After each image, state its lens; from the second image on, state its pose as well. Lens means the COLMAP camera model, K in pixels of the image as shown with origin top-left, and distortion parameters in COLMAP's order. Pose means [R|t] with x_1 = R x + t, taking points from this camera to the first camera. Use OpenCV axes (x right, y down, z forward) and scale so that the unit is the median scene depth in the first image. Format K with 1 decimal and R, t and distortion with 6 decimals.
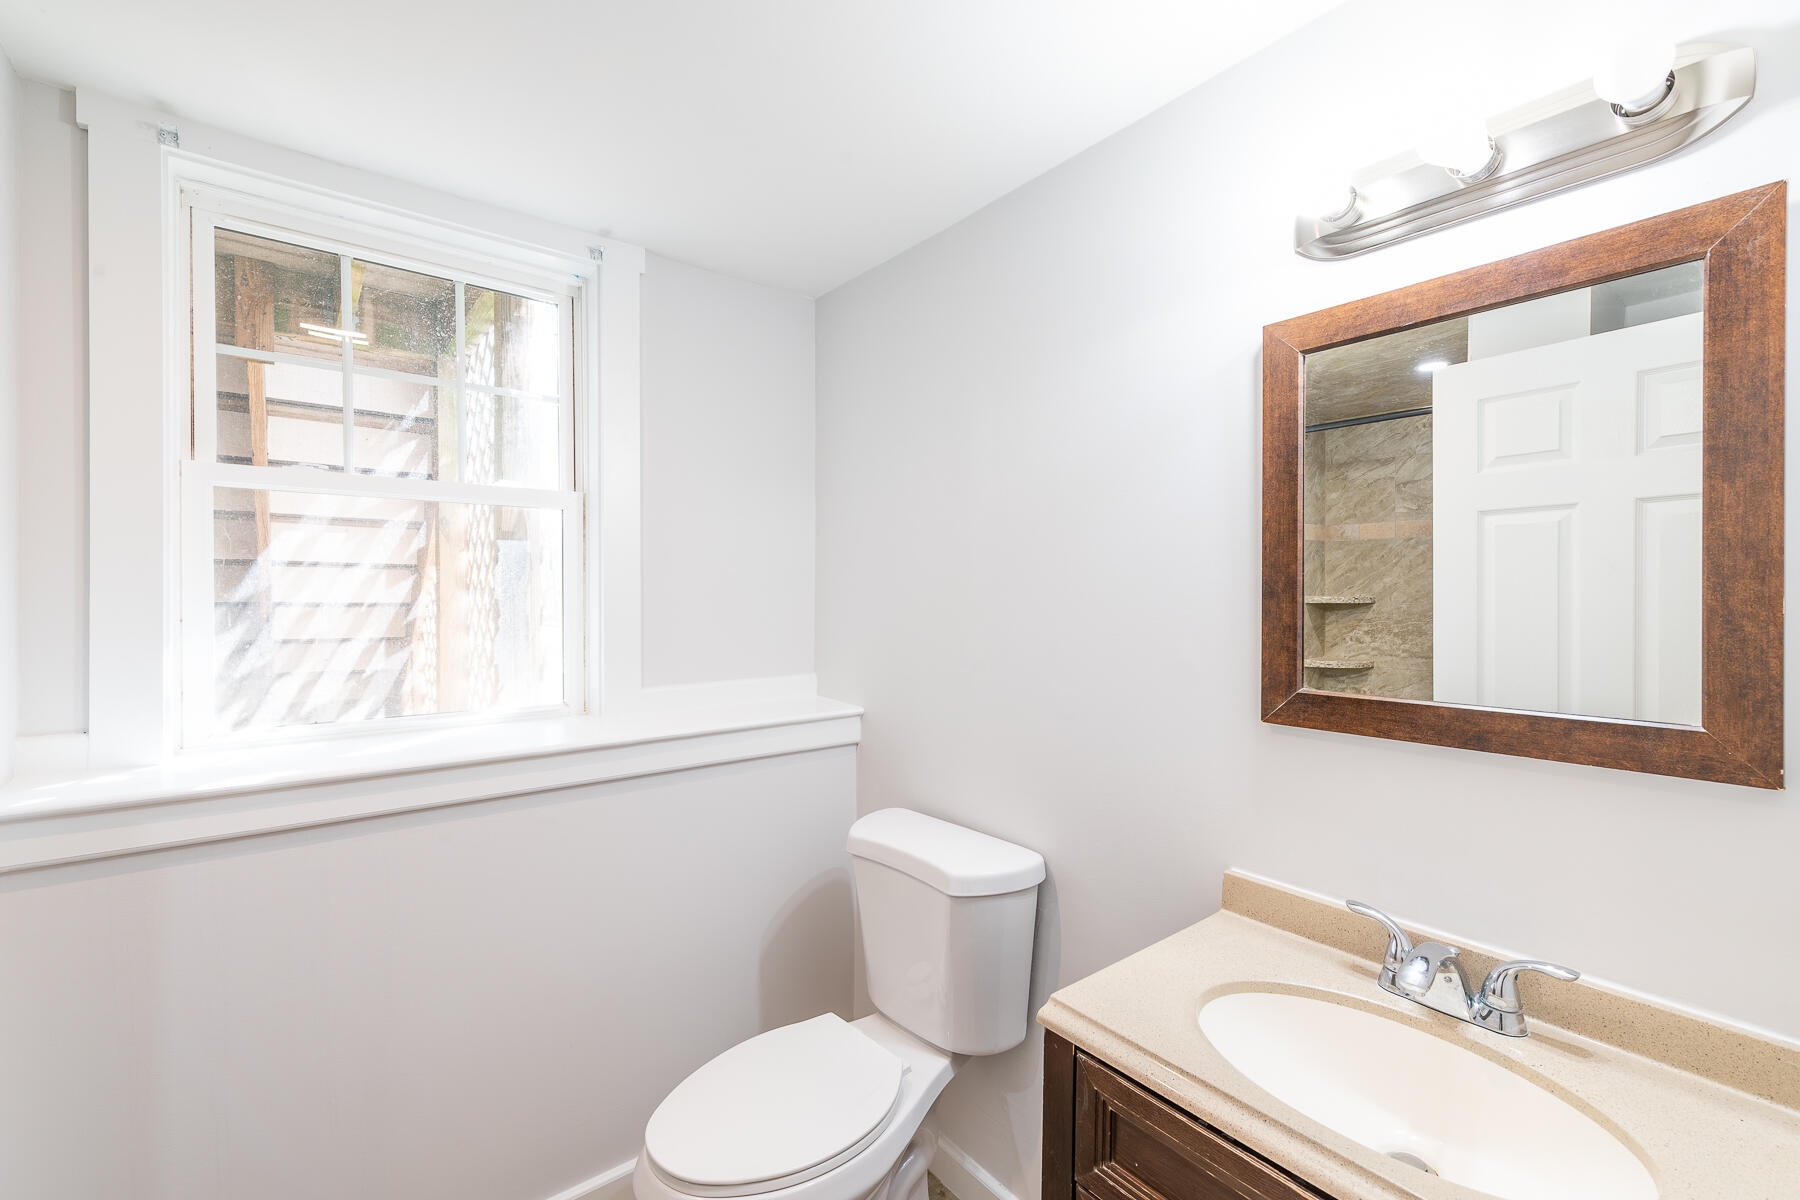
lens RADIAL K [[754.6, 0, 898.7], [0, 754.6, 602.1], [0, 0, 1]] dist [-0.000332, -0.000027]
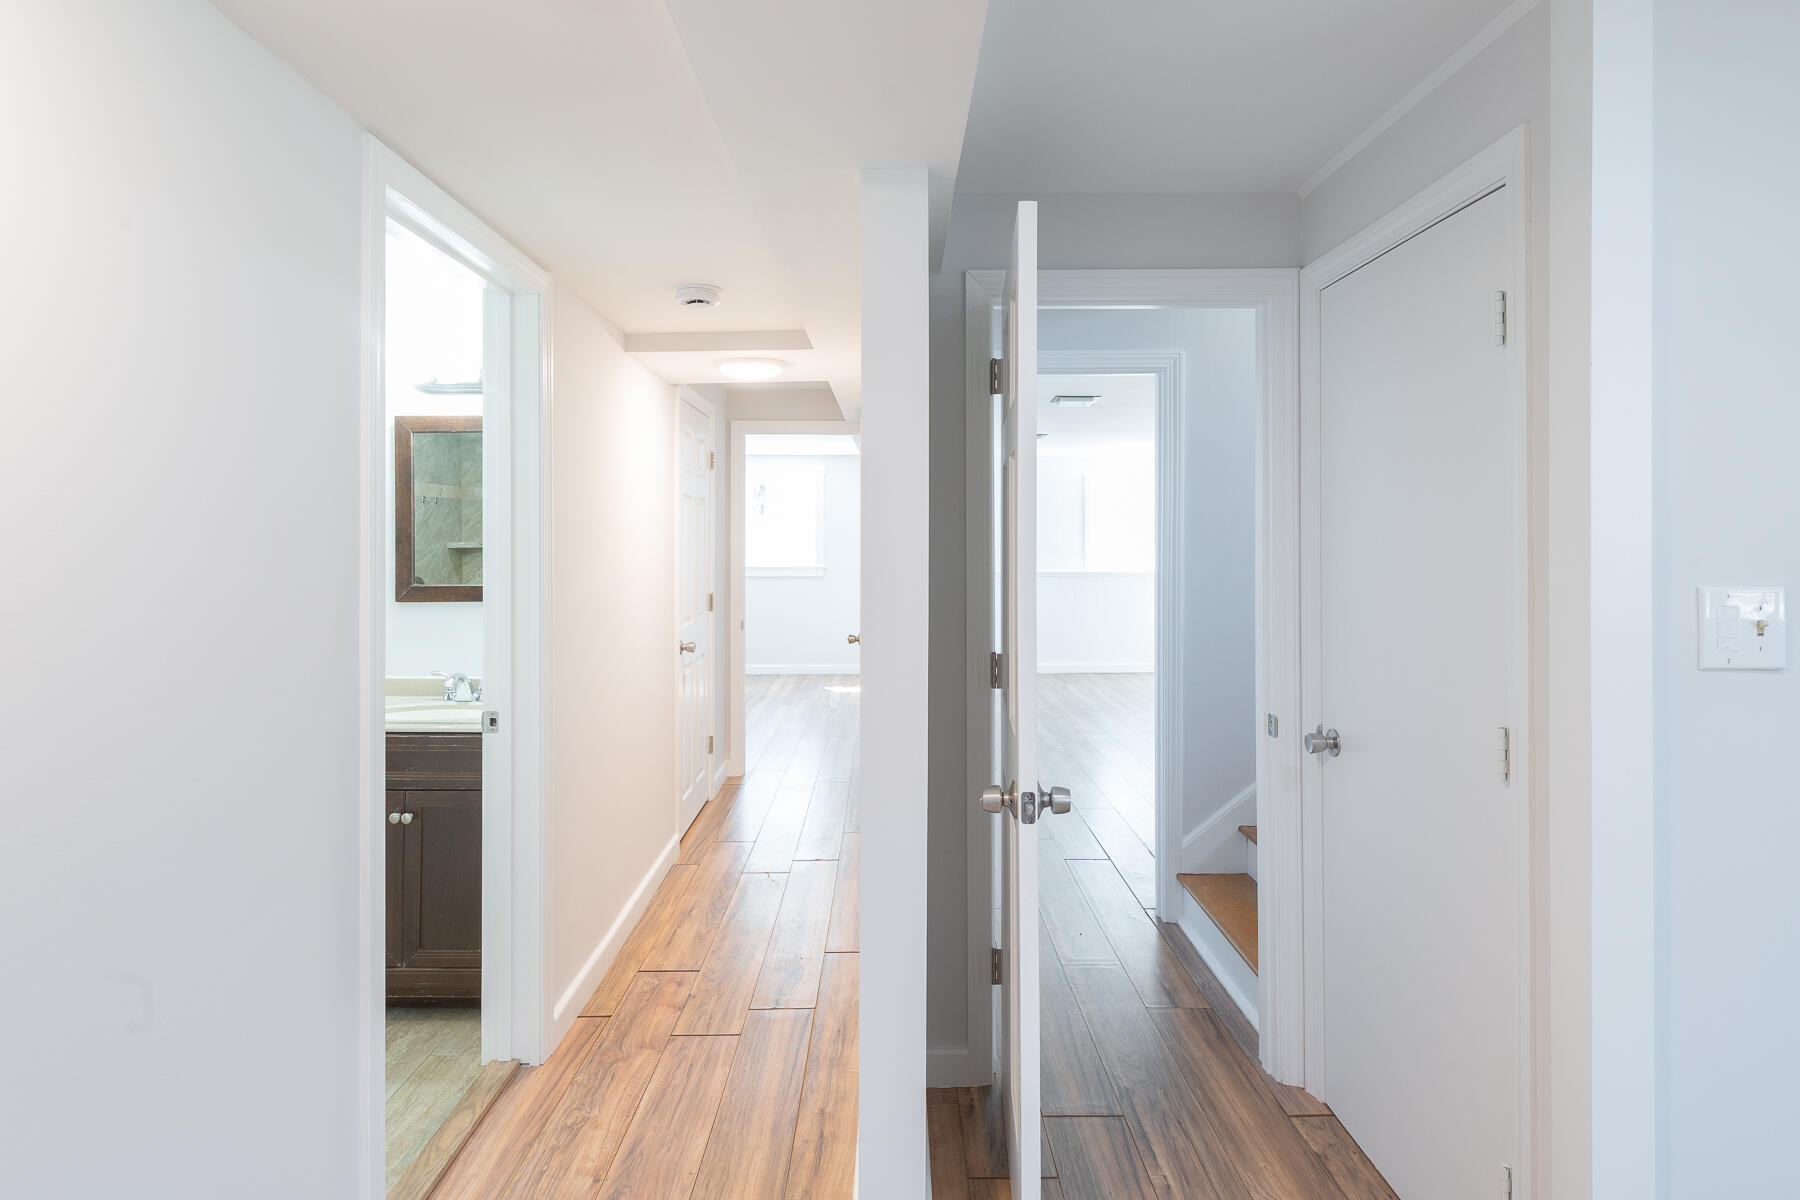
lens RADIAL K [[939.6, 0, 890.9], [0, 939.6, 545.5], [0, 0, 1]] dist [-0.001452, -0.000117]
pose [[0.617627, -0.005850, 0.786449, -0.750521], [0.009614, 0.999954, -0.000112, 0.012709], [-0.786412, 0.007630, 0.617655, -1.761506]]
